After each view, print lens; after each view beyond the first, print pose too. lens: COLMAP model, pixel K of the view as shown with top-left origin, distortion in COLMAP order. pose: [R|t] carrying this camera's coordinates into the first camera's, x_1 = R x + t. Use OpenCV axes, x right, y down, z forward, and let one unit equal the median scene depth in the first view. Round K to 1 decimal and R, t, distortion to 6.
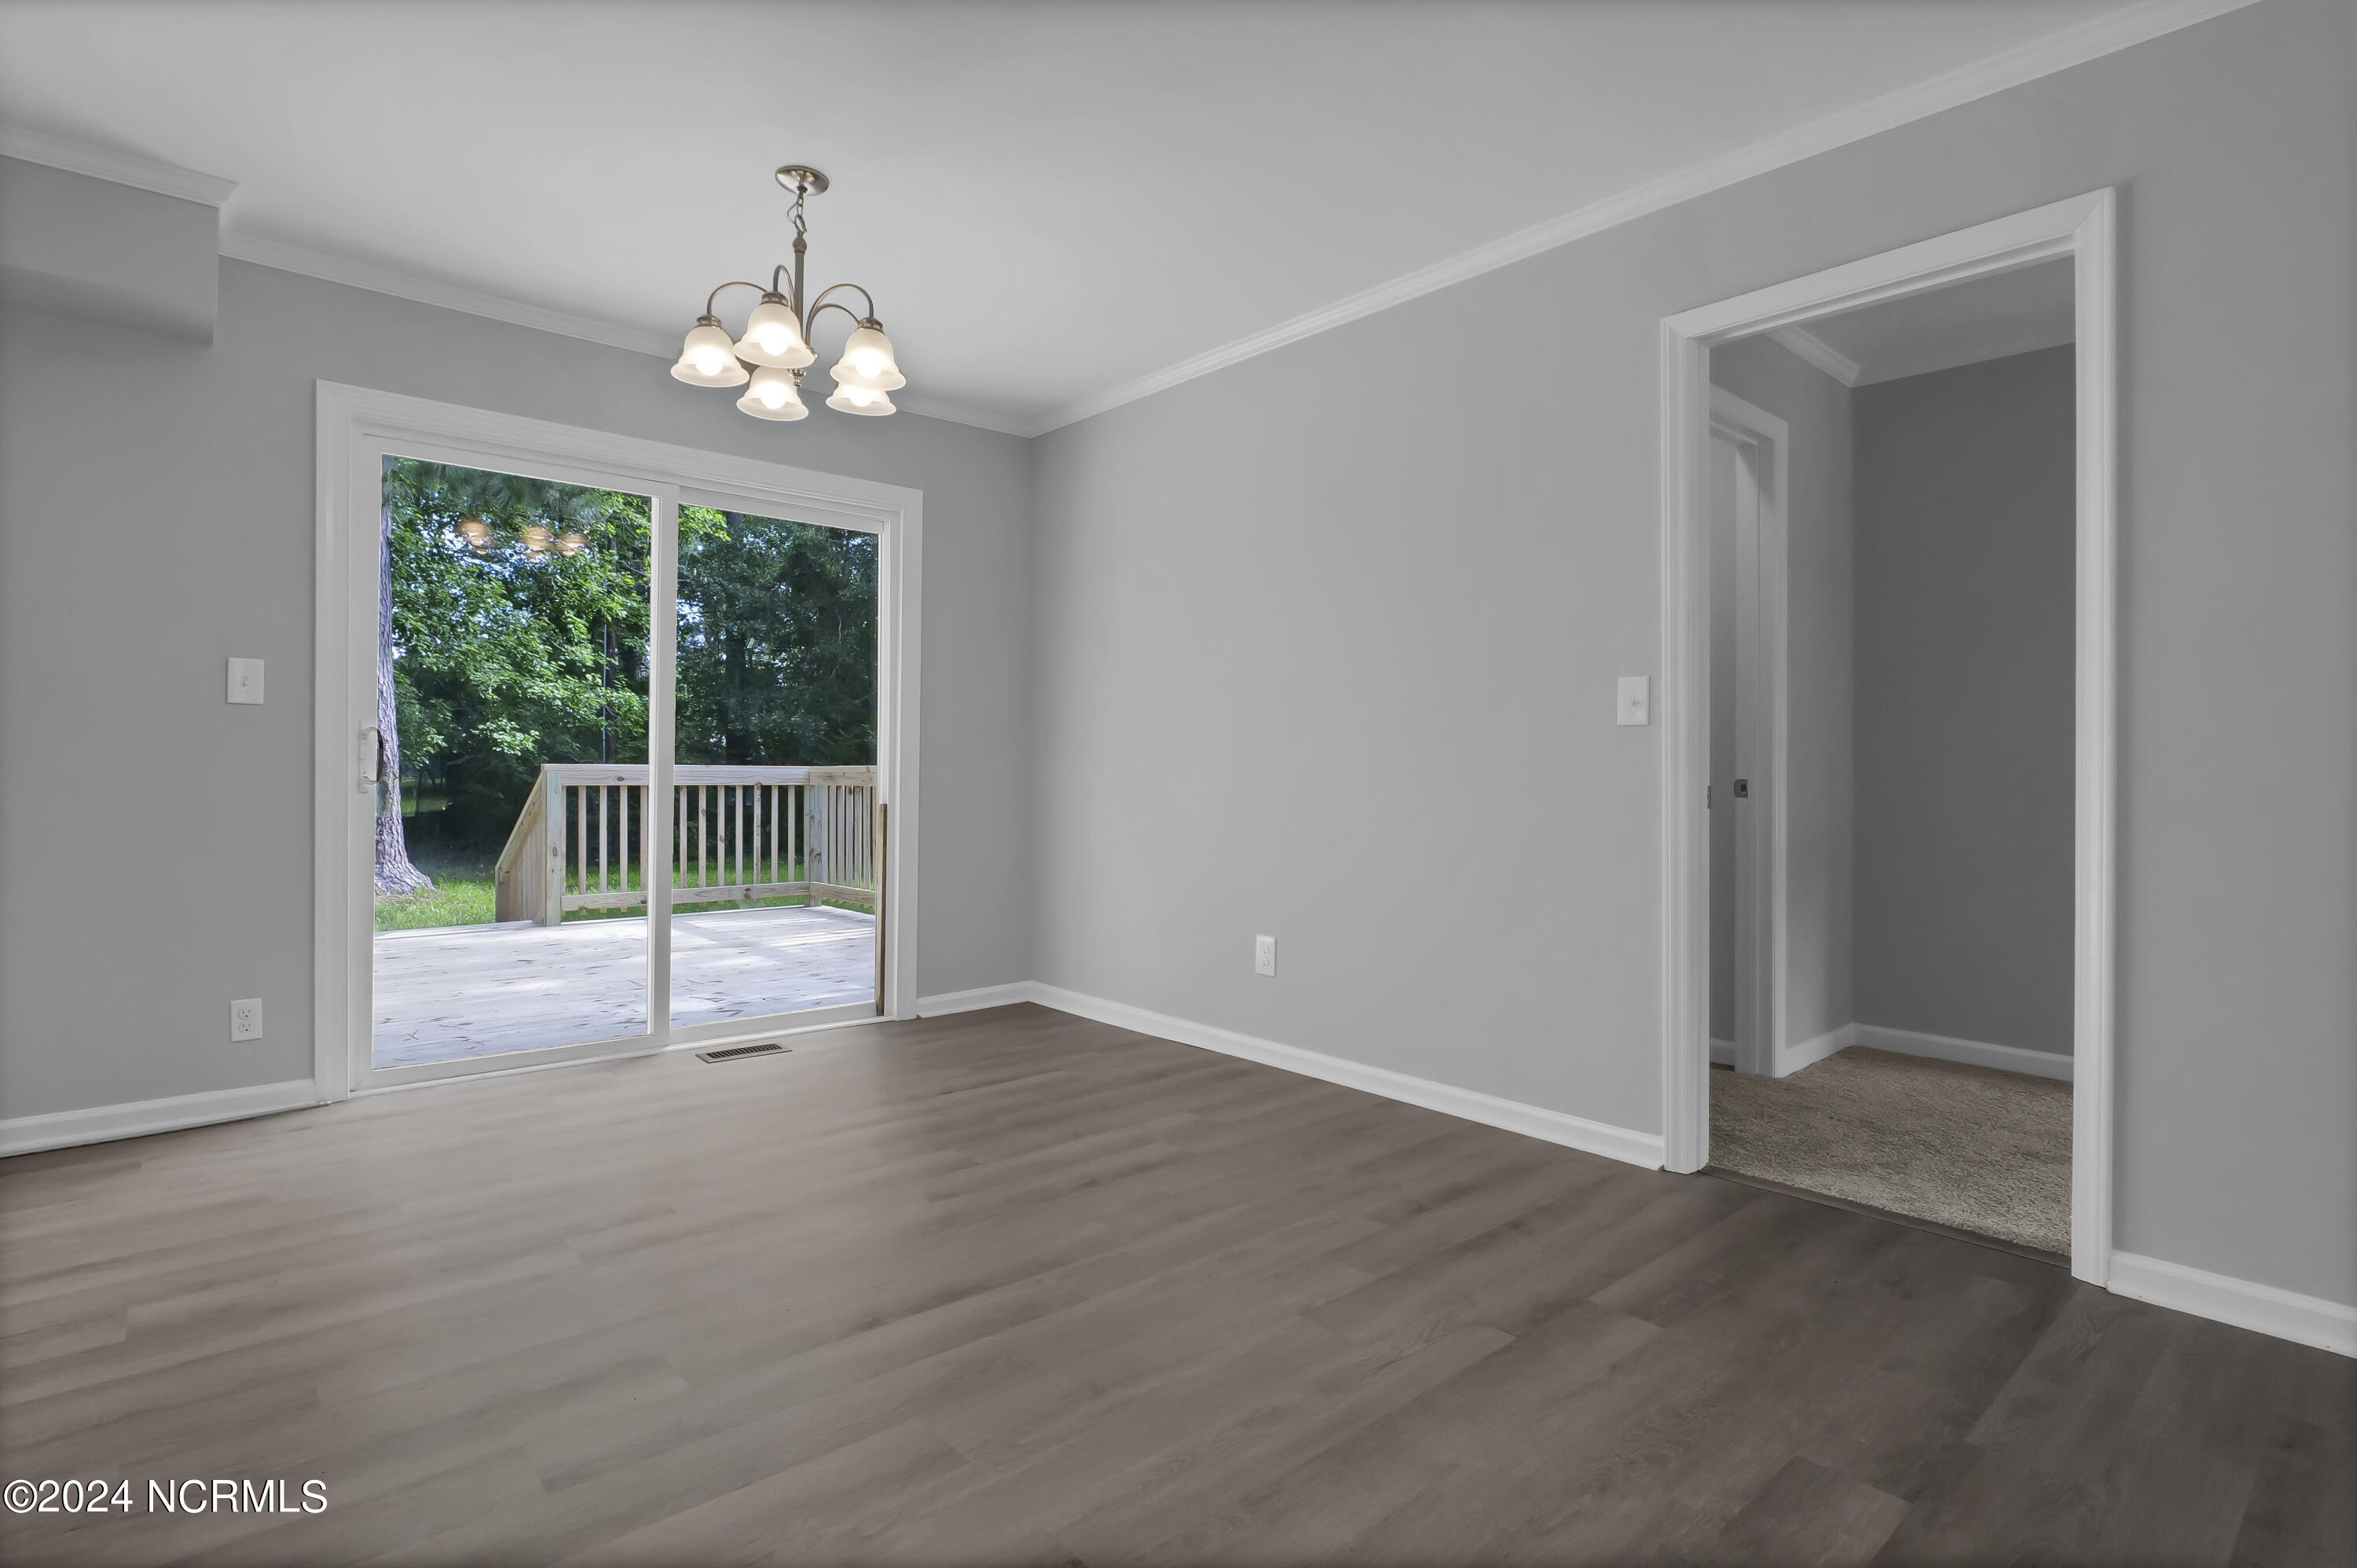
lens RADIAL K [[1160.8, 0, 1163.8], [0, 1160.8, 777.1], [0, 0, 1]] dist [-0.012158, -0.001761]
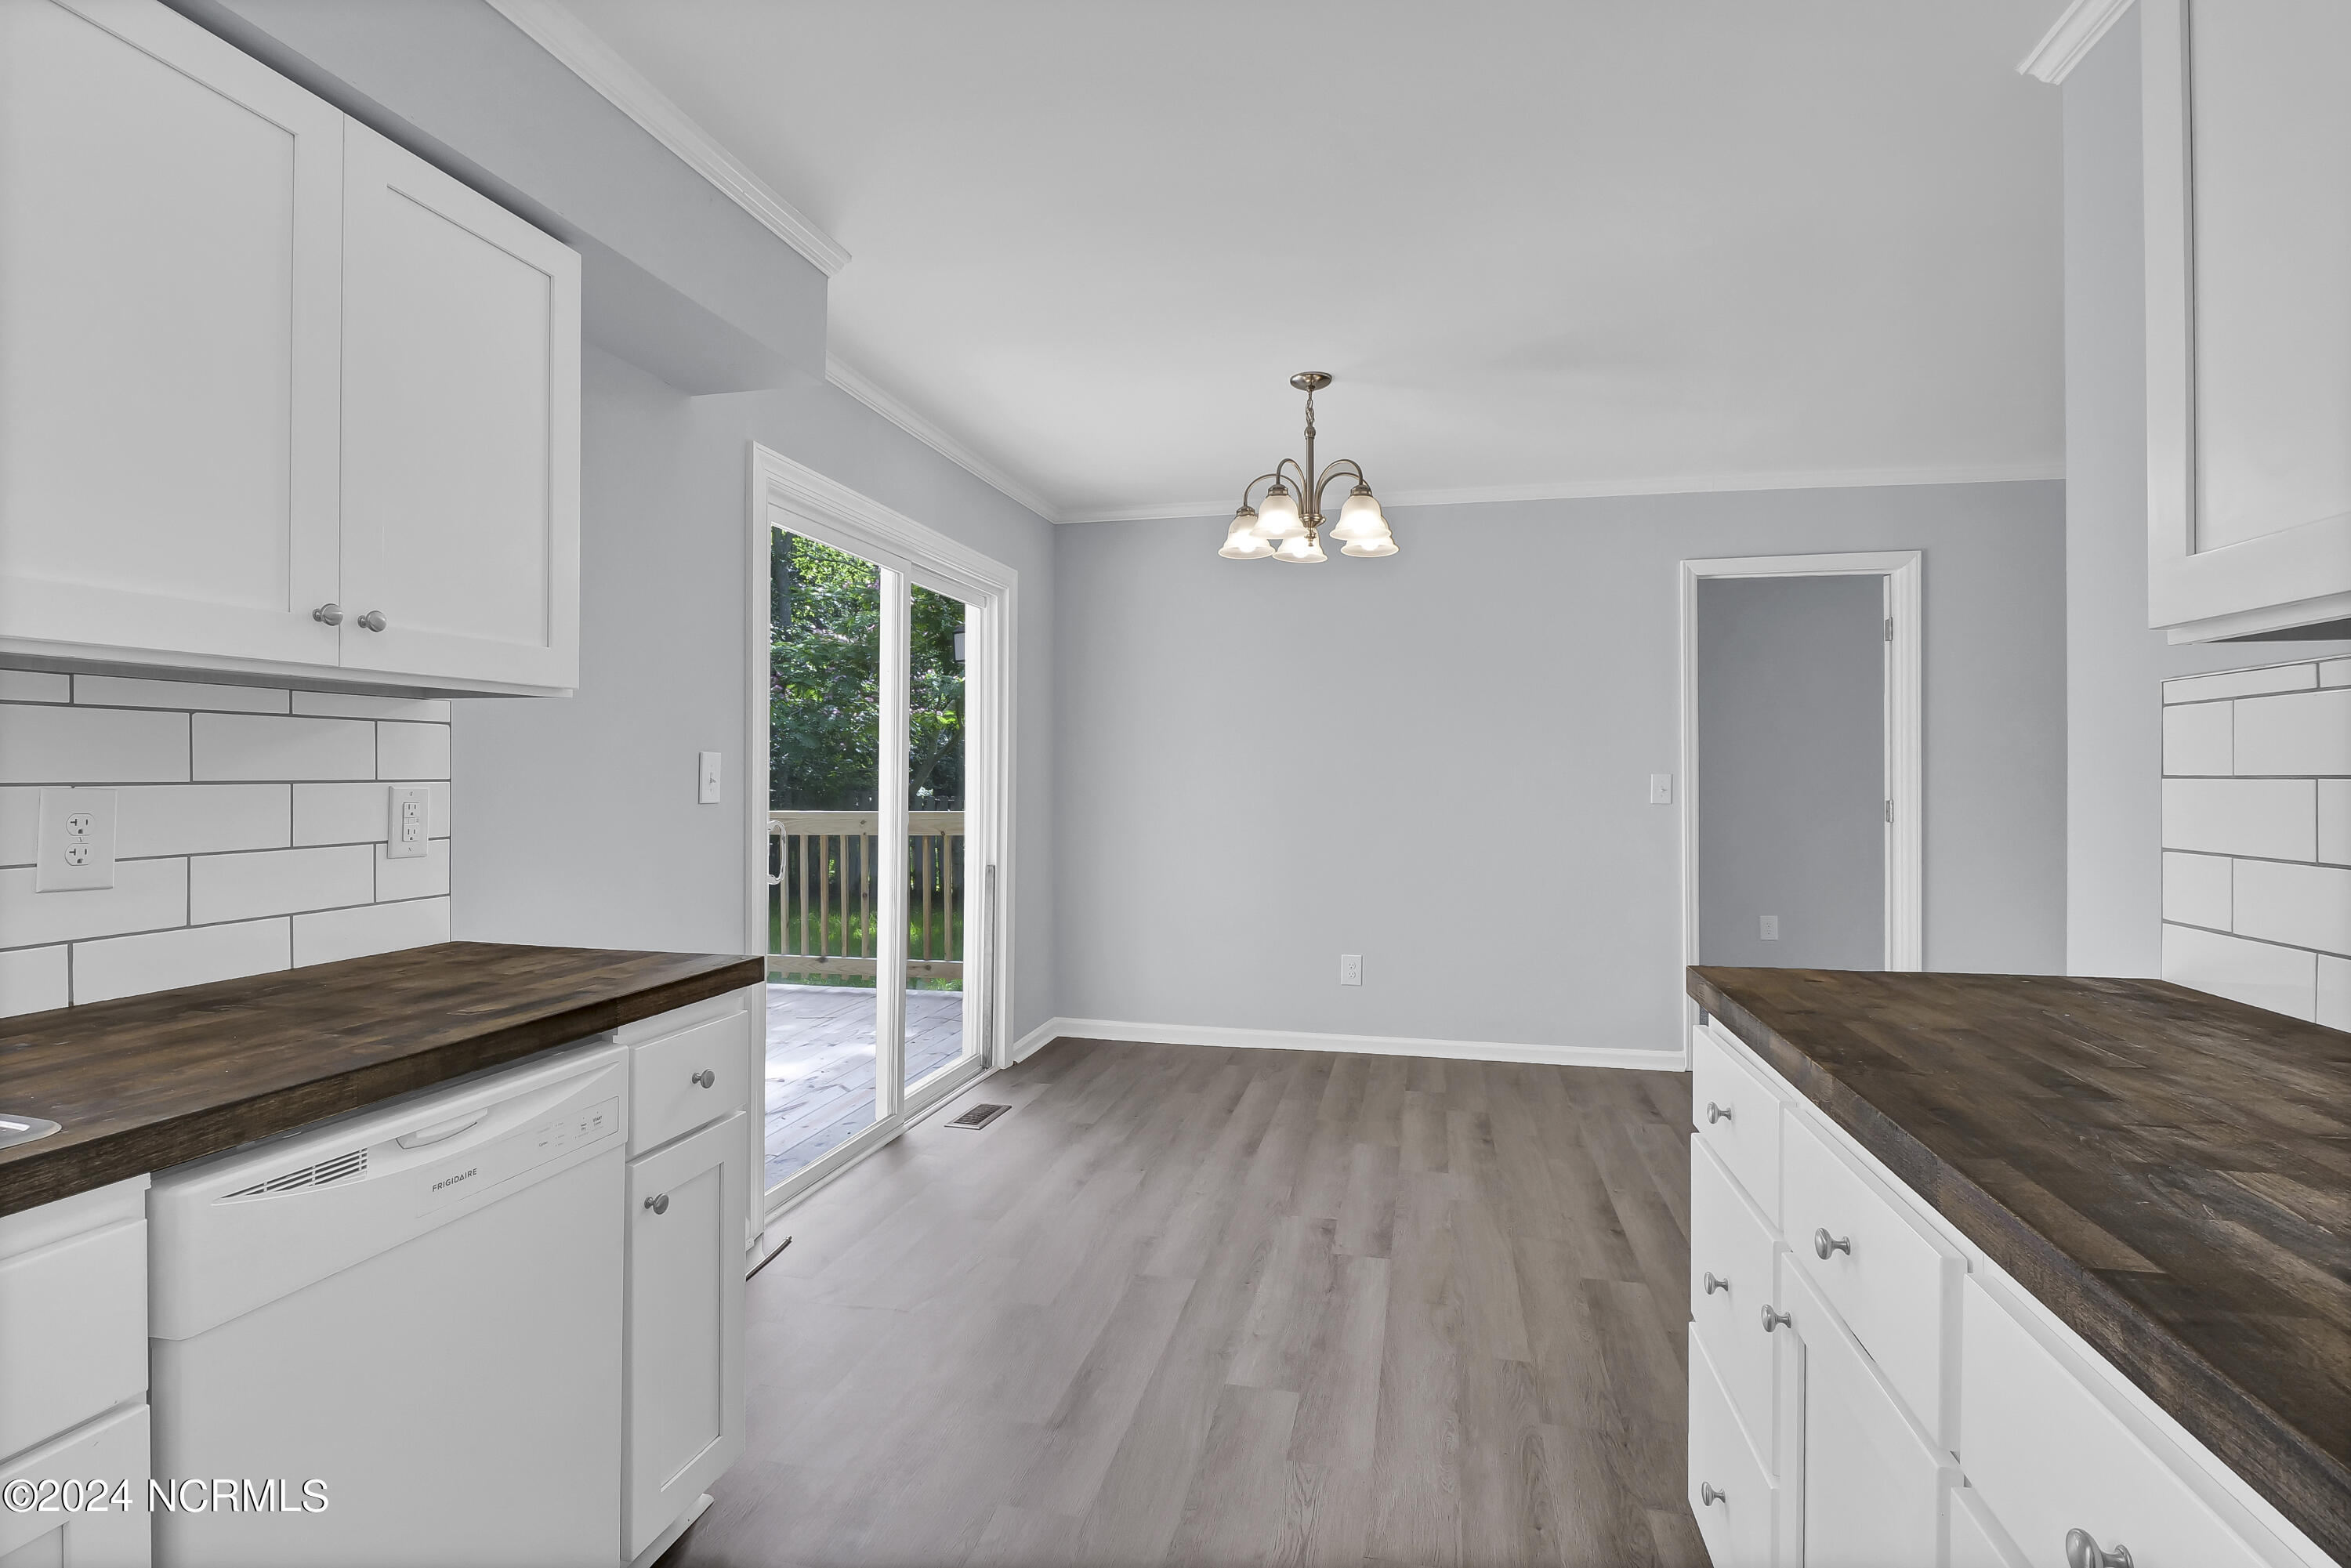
lens RADIAL K [[1157.9, 0, 1163.4], [0, 1157.9, 777.5], [0, 0, 1]] dist [-0.012158, -0.001761]
pose [[0.813354, -0.007322, 0.581724, -0.774284], [0.006136, 0.999973, 0.004006, -0.064267], [-0.581737, 0.000311, 0.813377, 0.055436]]
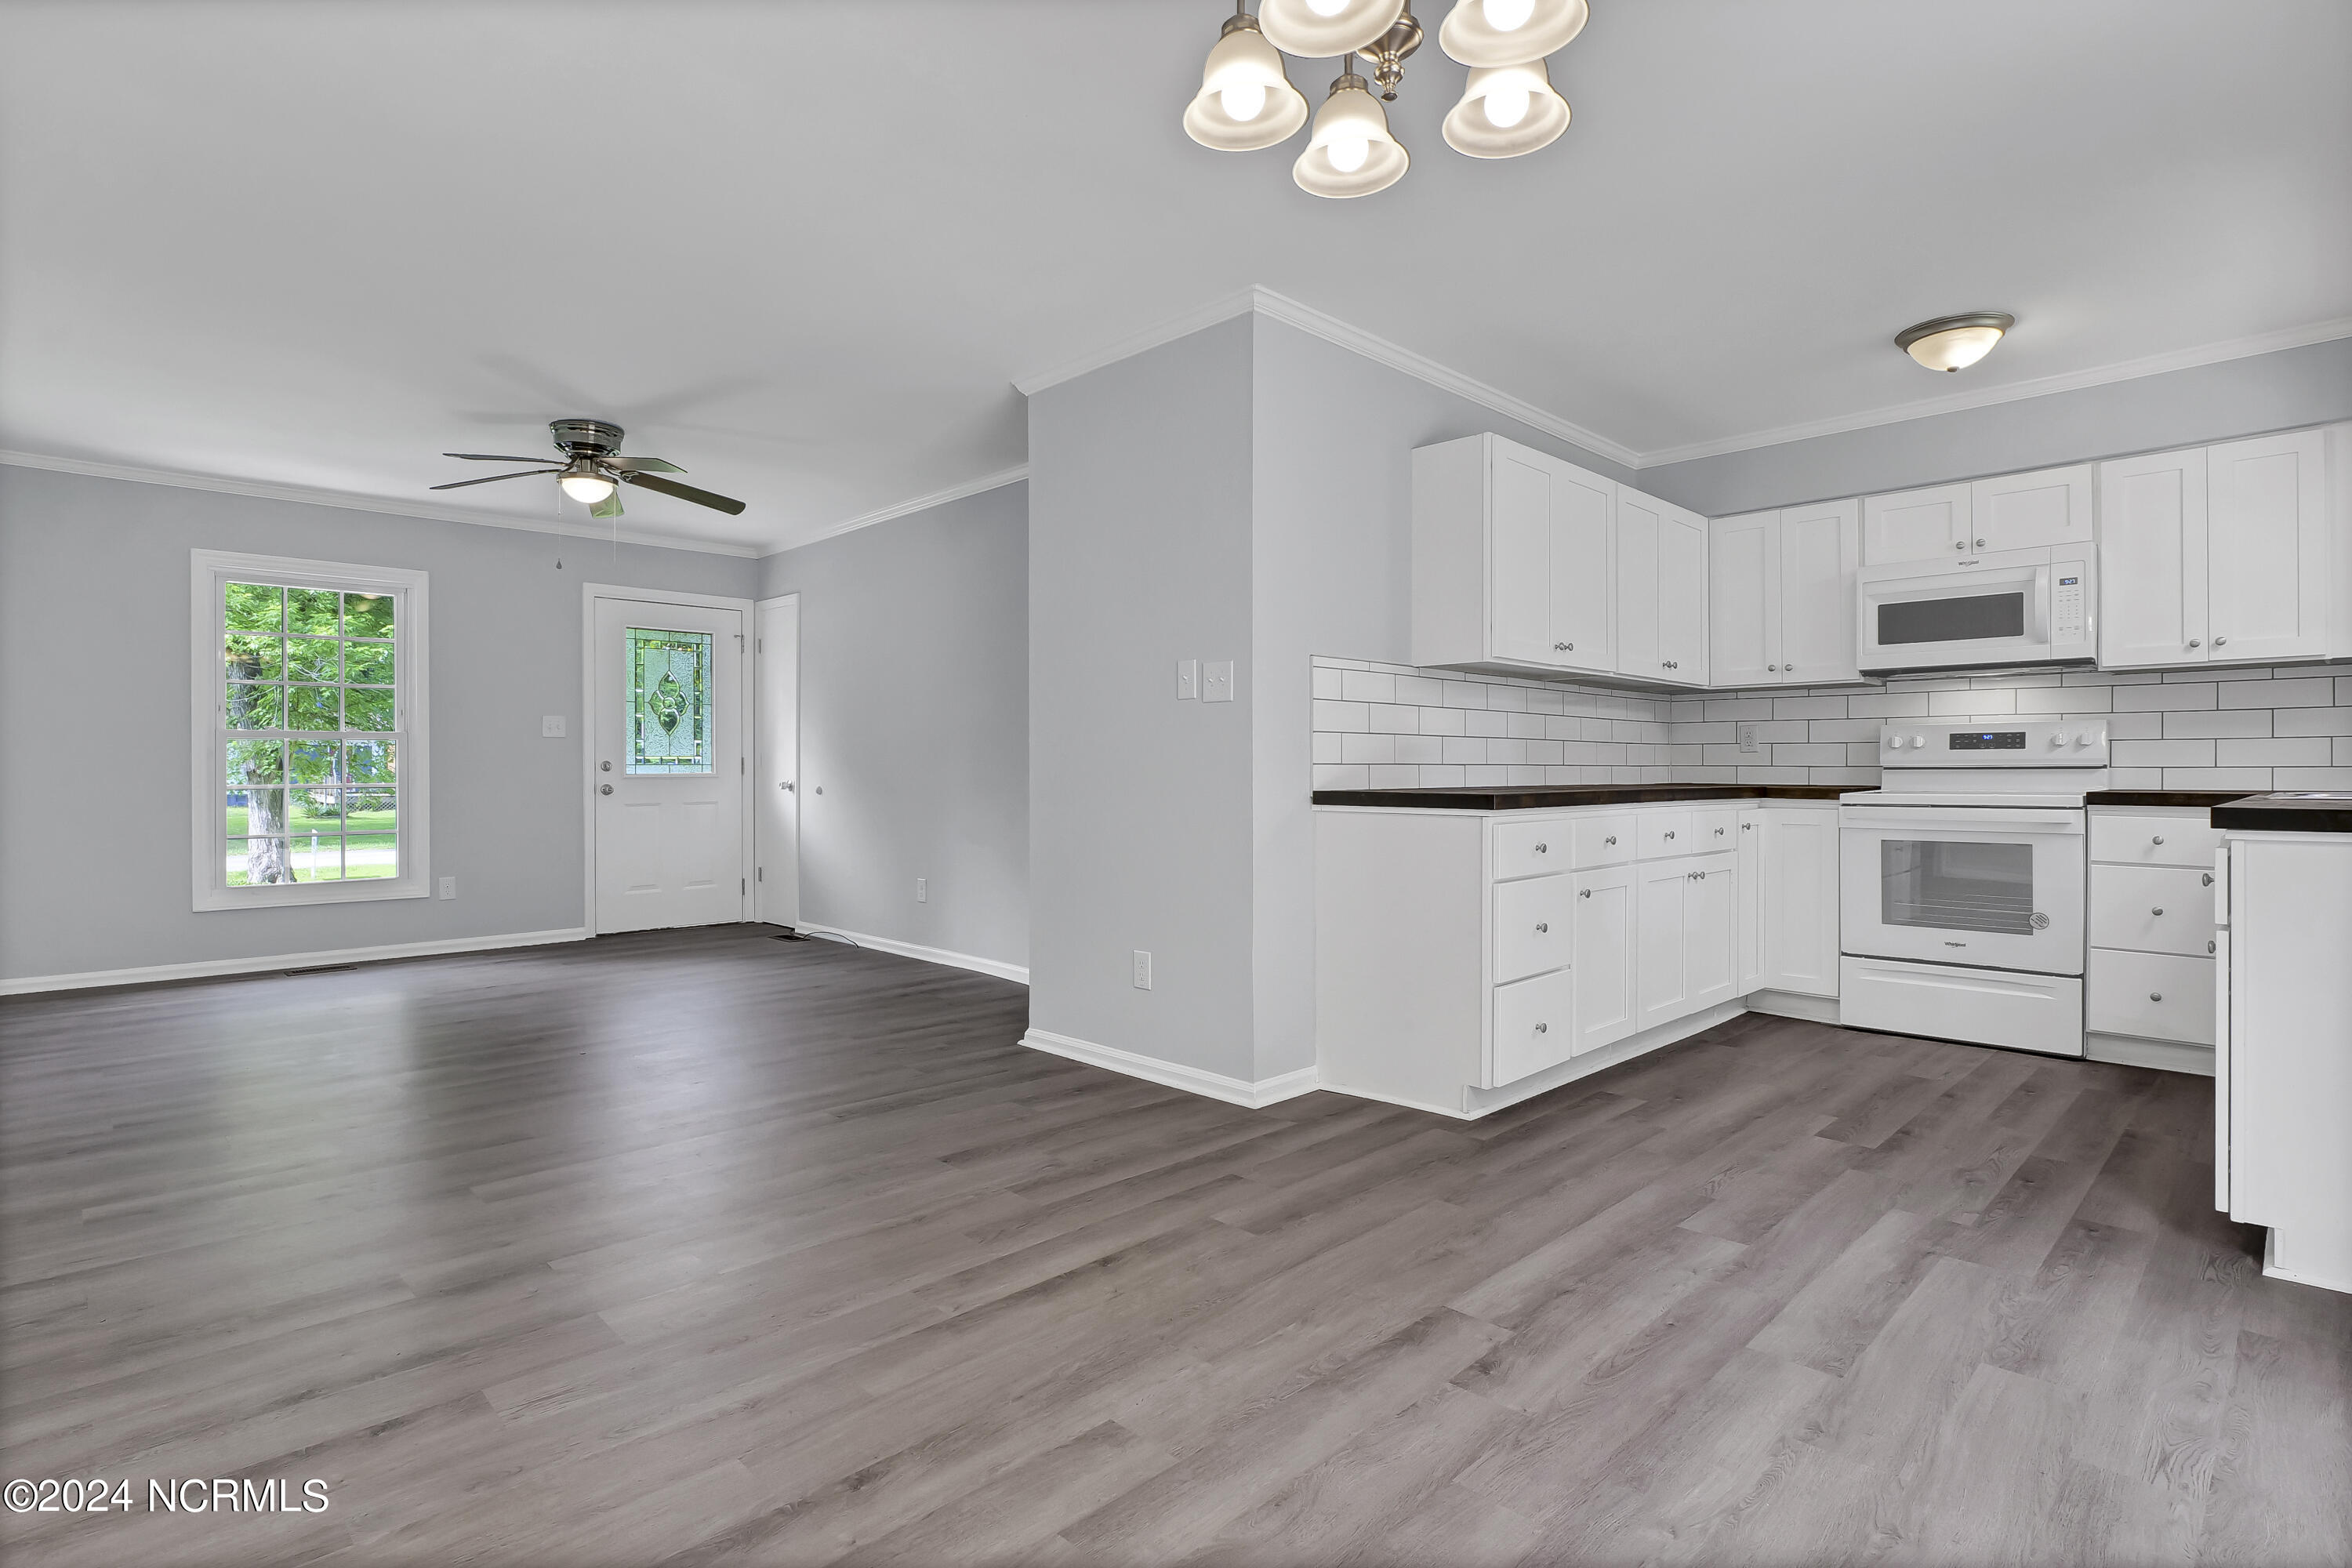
lens RADIAL K [[1158.4, 0, 1163.4], [0, 1158.4, 774.5], [0, 0, 1]] dist [-0.012158, -0.001761]
pose [[-0.998766, -0.005895, -0.049316, -0.120122], [-0.006195, 0.999963, 0.005928, -0.008960], [0.049279, 0.006226, -0.998766, 1.029965]]
